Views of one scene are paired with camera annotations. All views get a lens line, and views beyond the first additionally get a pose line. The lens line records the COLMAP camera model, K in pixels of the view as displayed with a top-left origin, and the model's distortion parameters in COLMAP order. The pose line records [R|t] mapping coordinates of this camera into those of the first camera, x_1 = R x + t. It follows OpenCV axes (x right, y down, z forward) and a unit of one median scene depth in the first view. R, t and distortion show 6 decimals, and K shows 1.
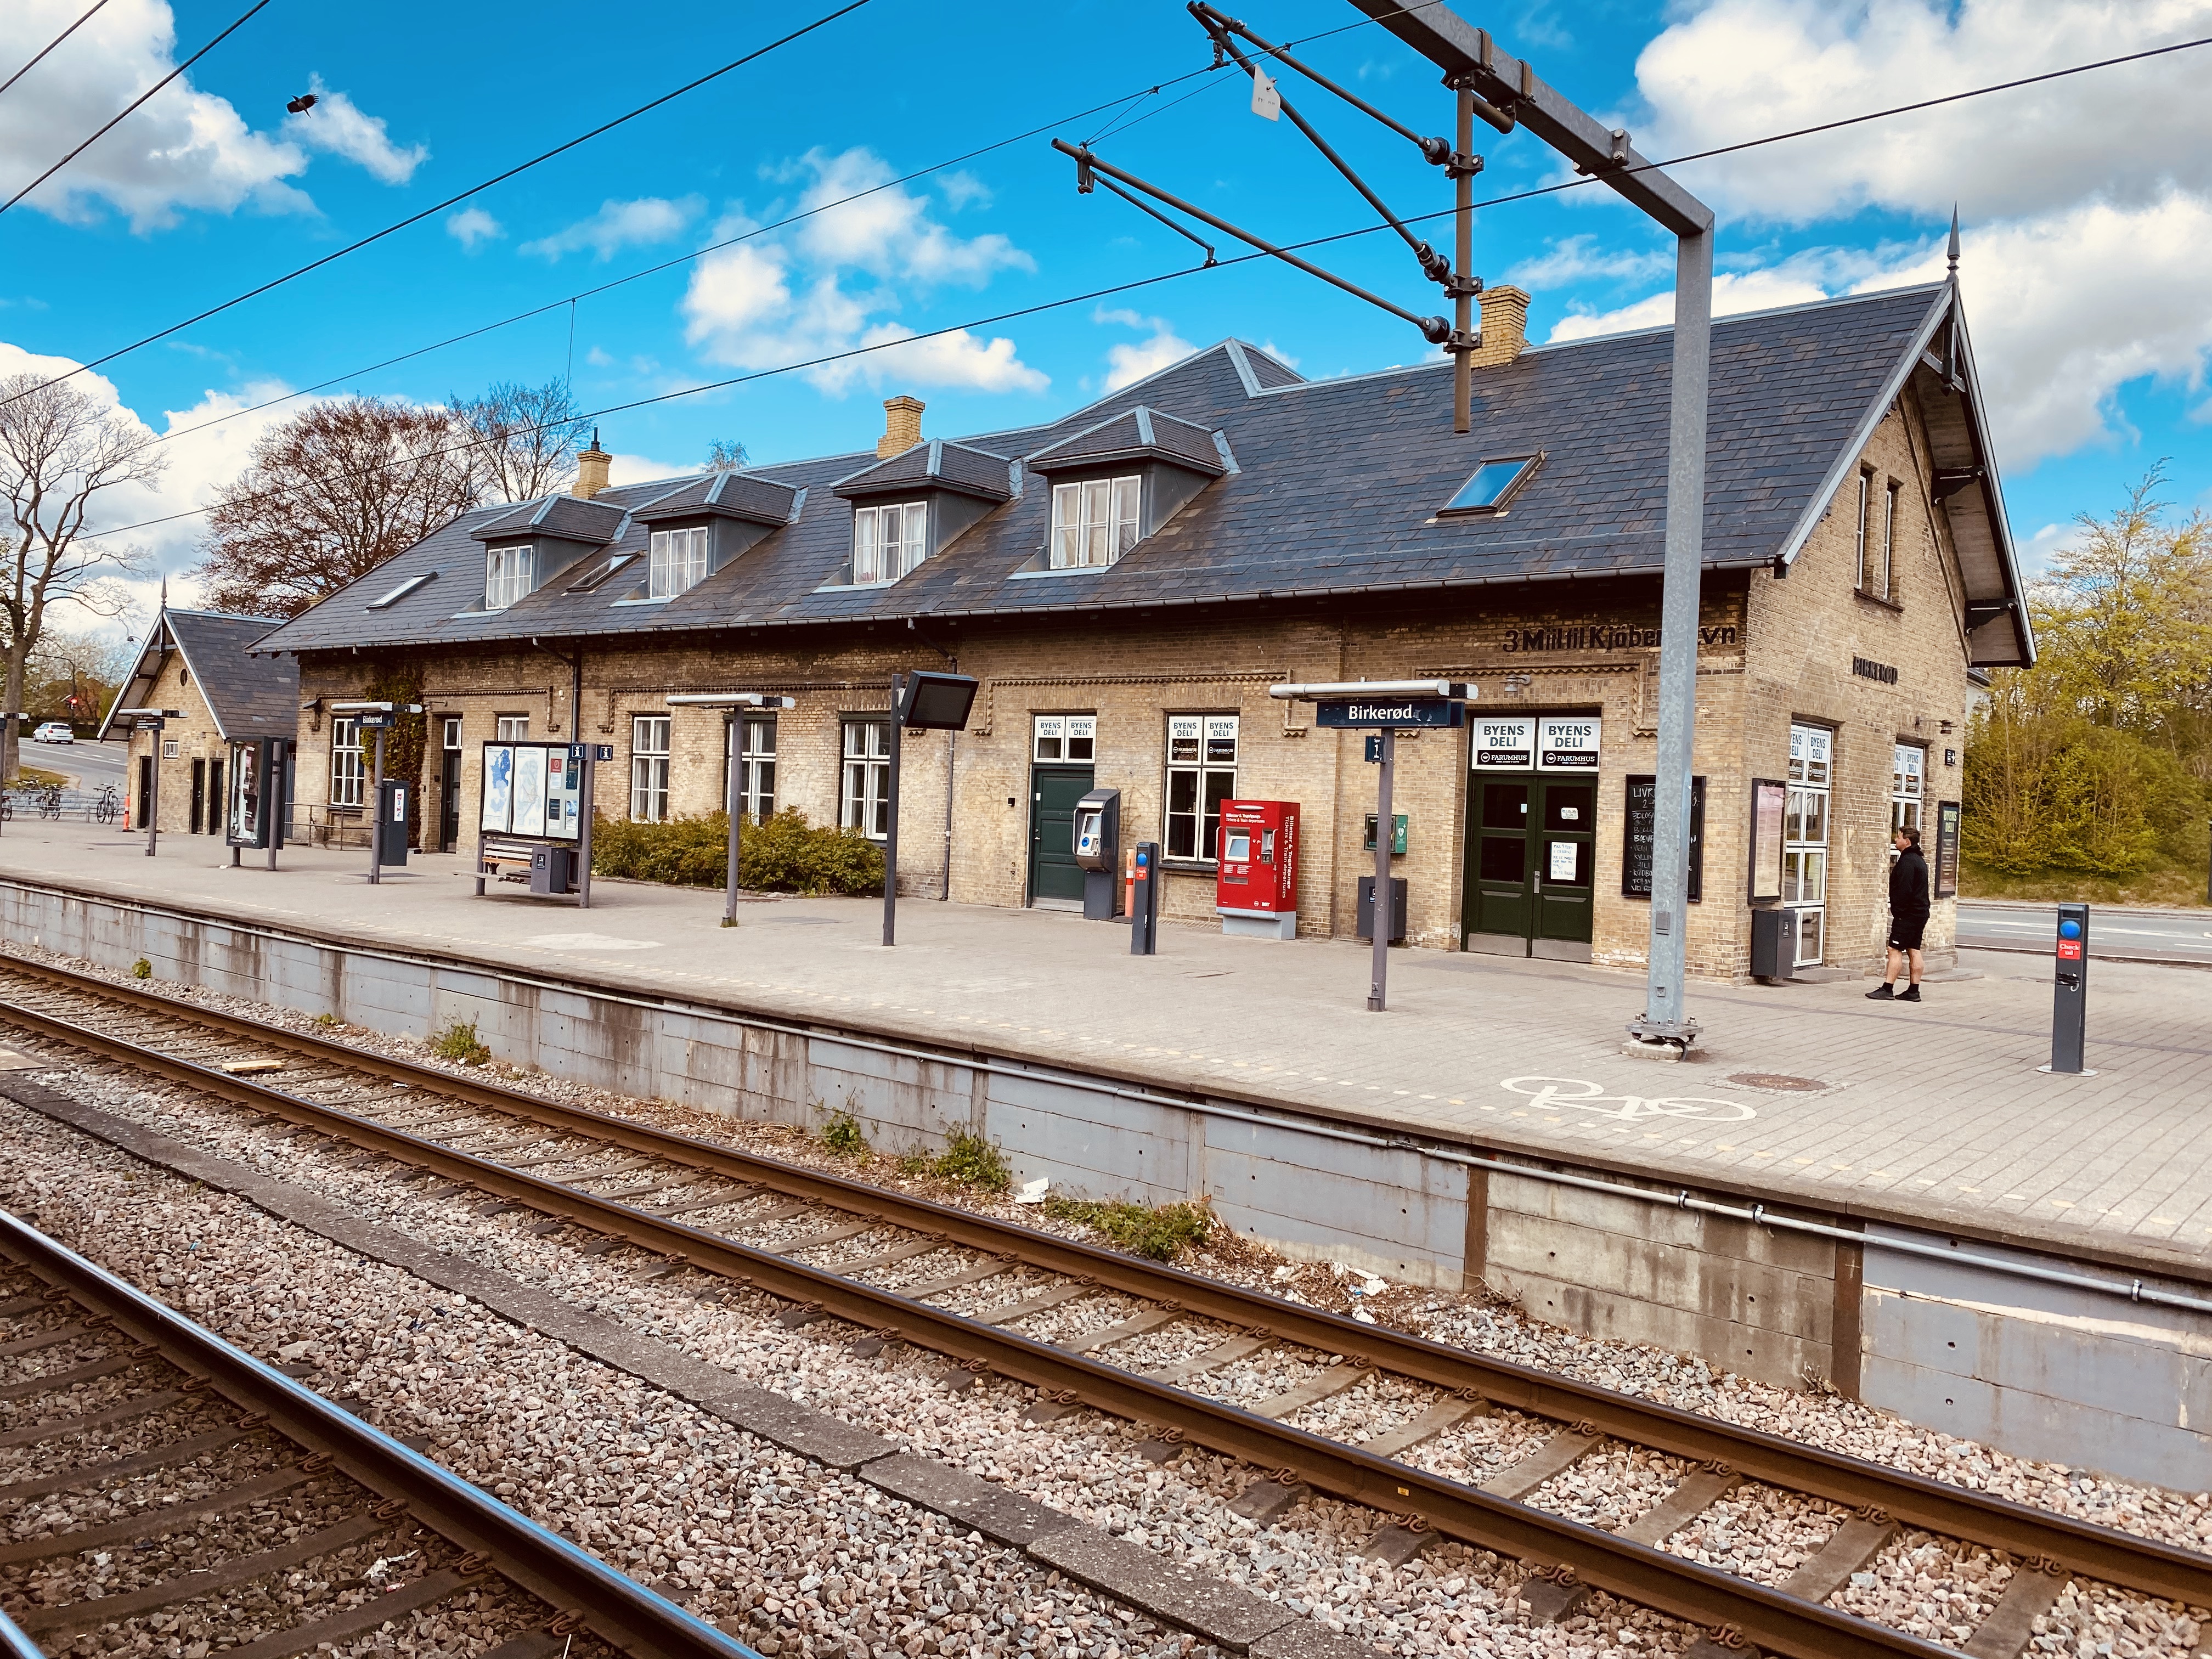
lens RADIAL K [[1701.2, 0, 1107.0], [0, 1701.2, 806.0], [0, 0, 1]] dist [0.020582, -0.034041]
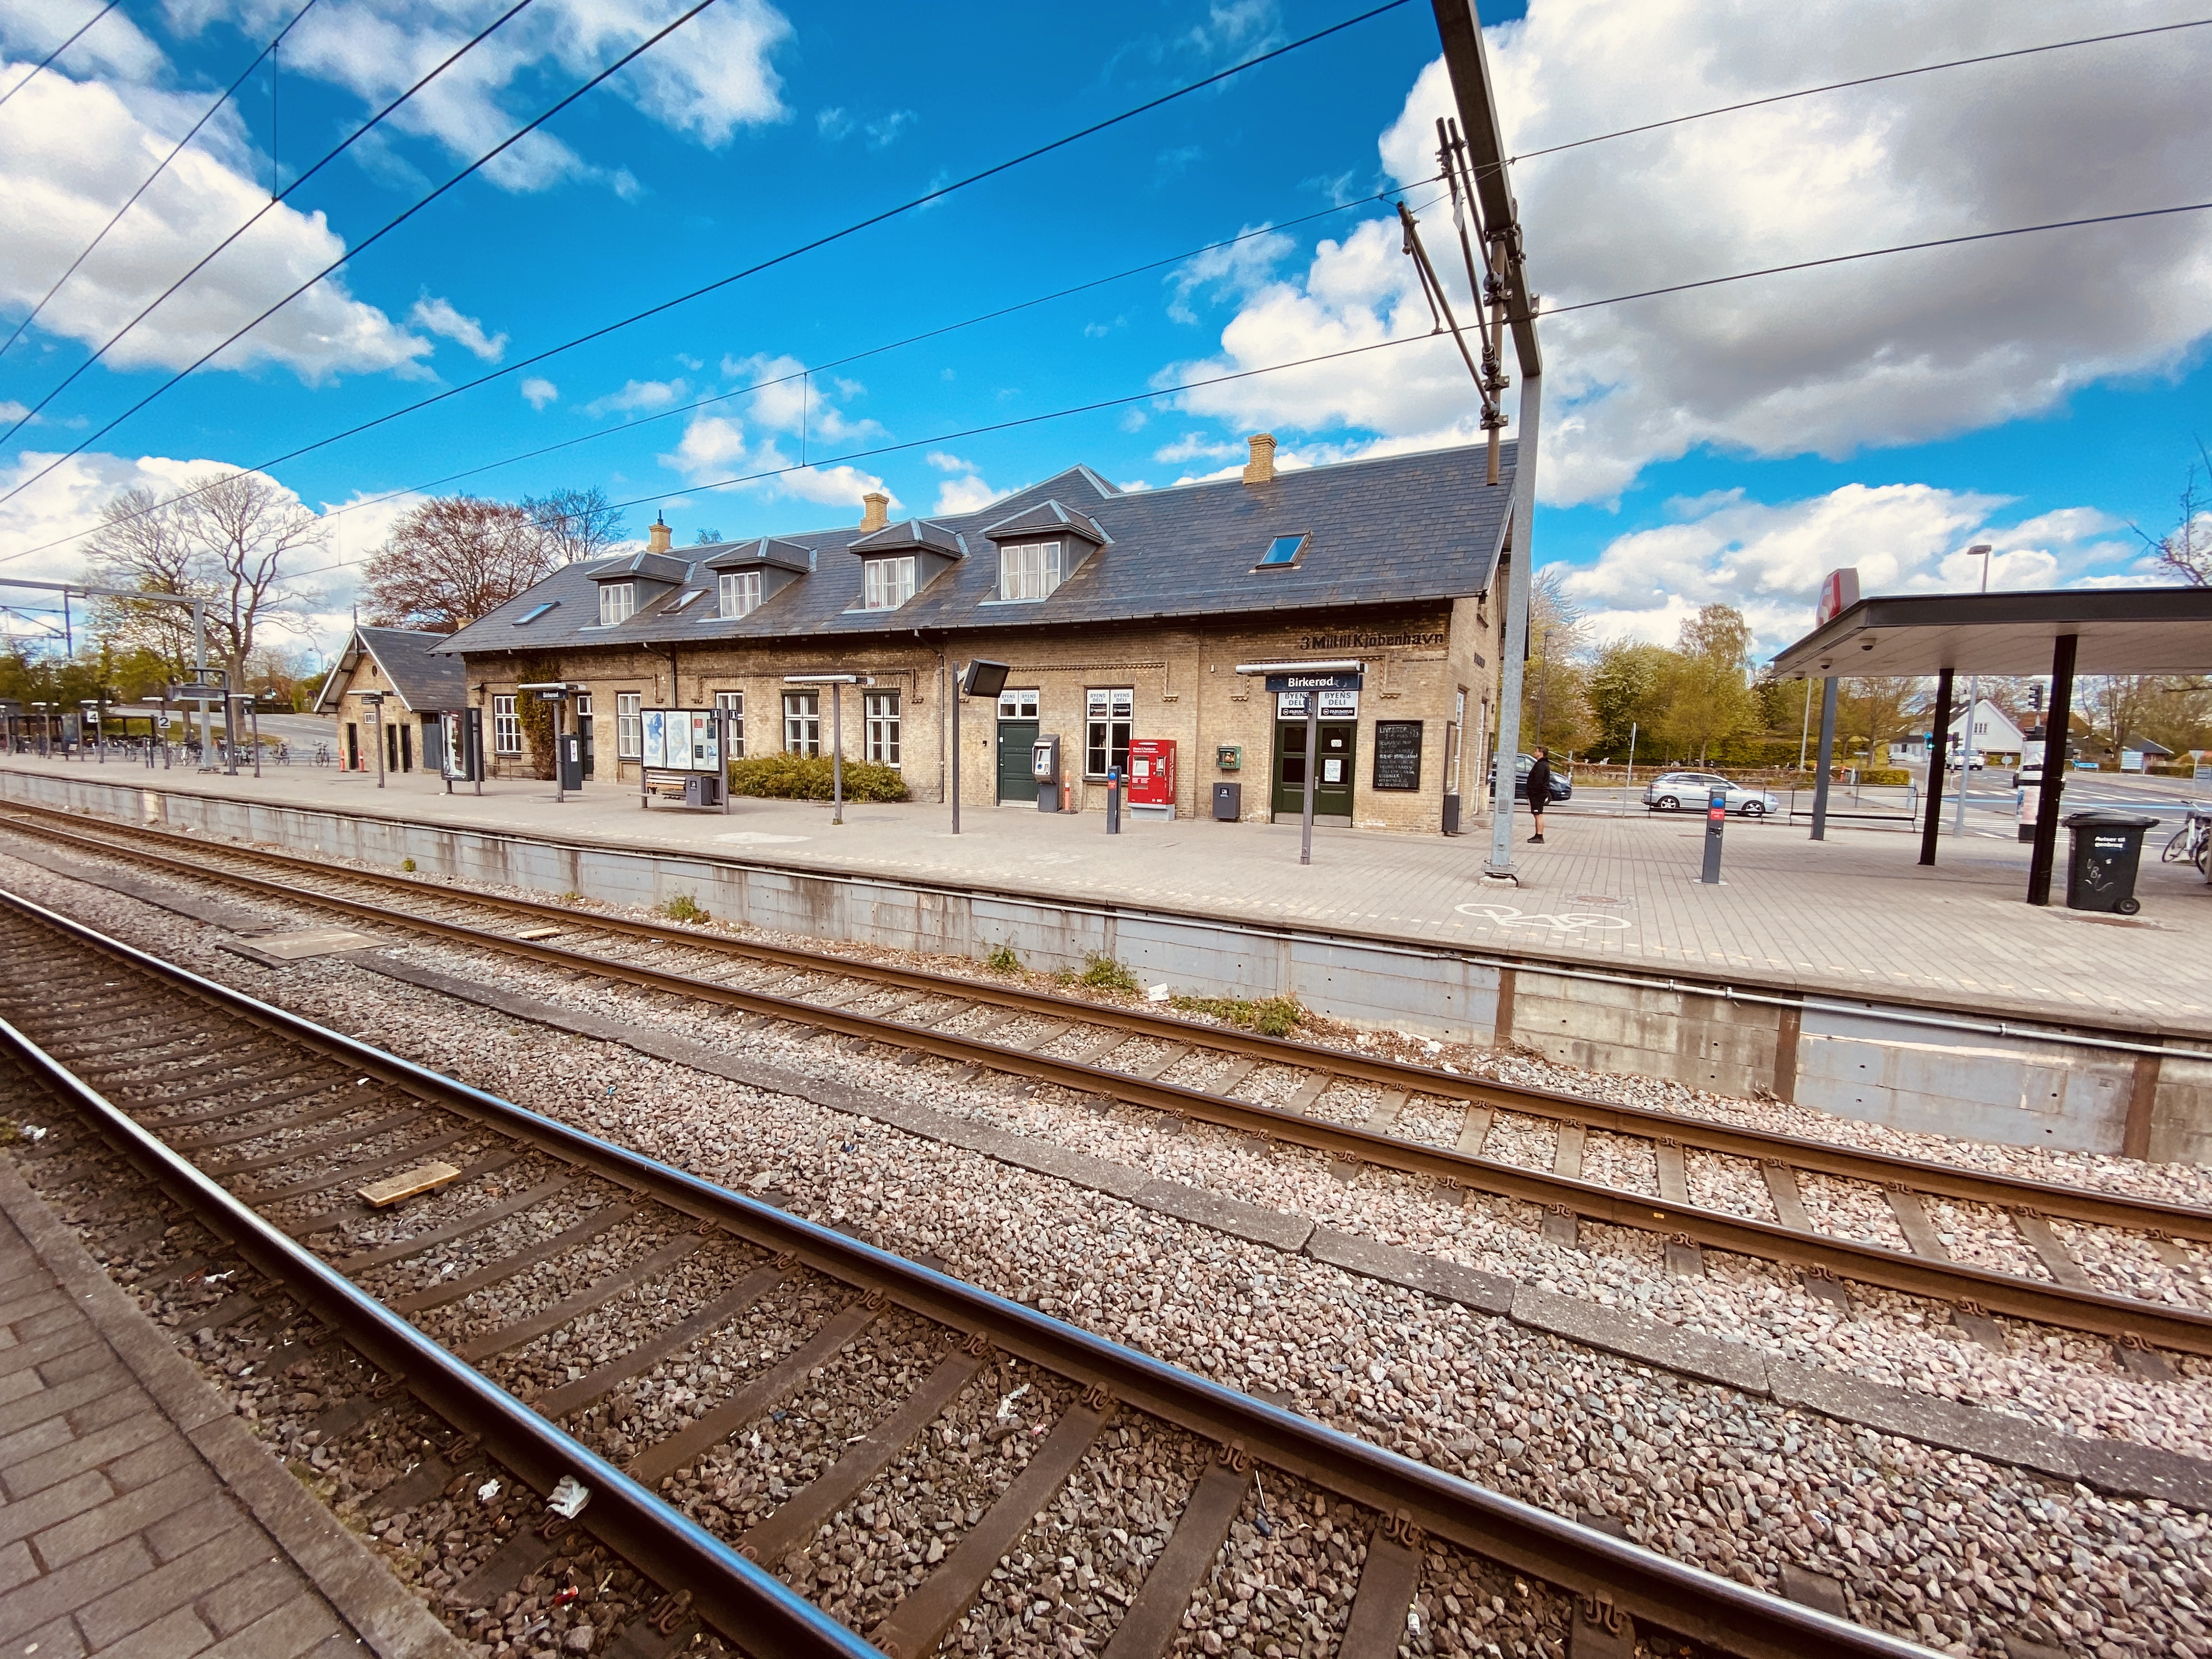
lens RADIAL K [[900.7, 0, 1099.1], [0, 900.7, 825.4], [0, 0, 1]] dist [0.002045, -0.012407]
pose [[0.980029, -0.035781, 0.195611, -0.156220], [0.017820, 0.995524, 0.092819, -0.001629], [-0.198056, -0.087479, 0.976279, 0.140490]]
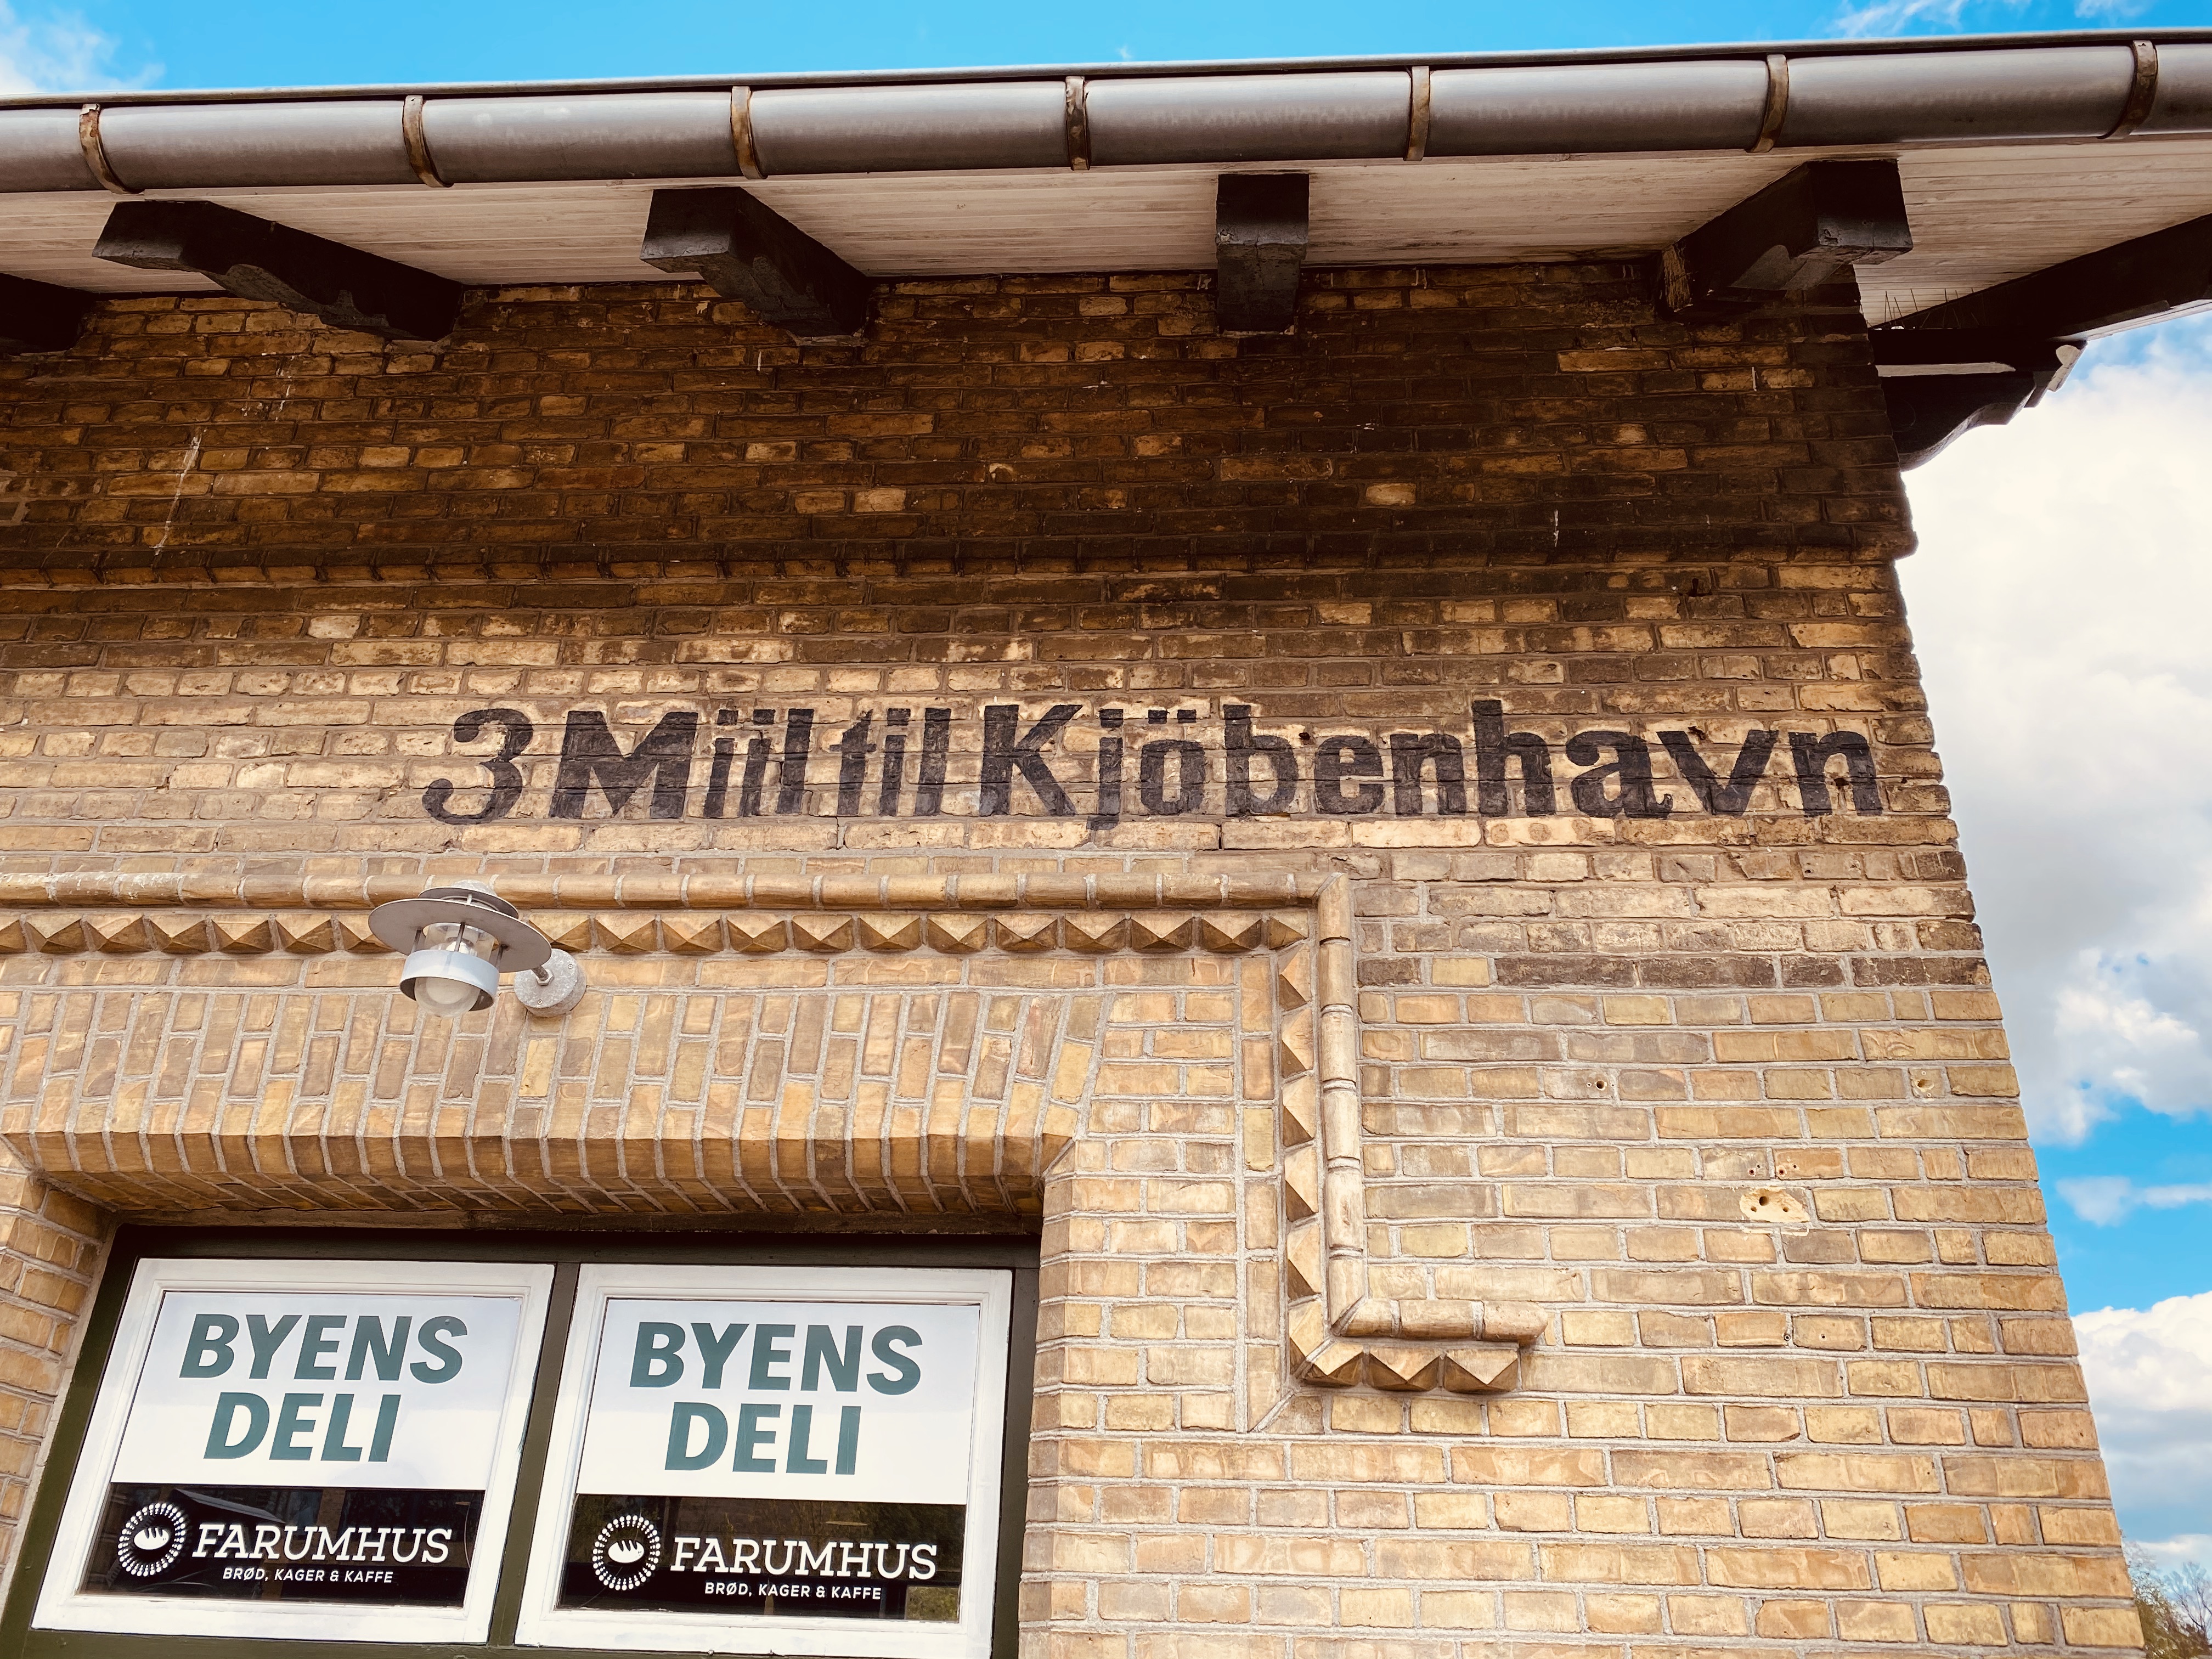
lens RADIAL K [[1701.2, 0, 1119.5], [0, 1701.2, 780.3], [0, 0, 1]] dist [0.020582, -0.034041]
pose [[0.801086, 0.264657, 0.536860, 0.204647], [0.004124, 0.894472, -0.447104, -0.022286], [-0.598535, 0.360383, 0.715458, 0.871886]]
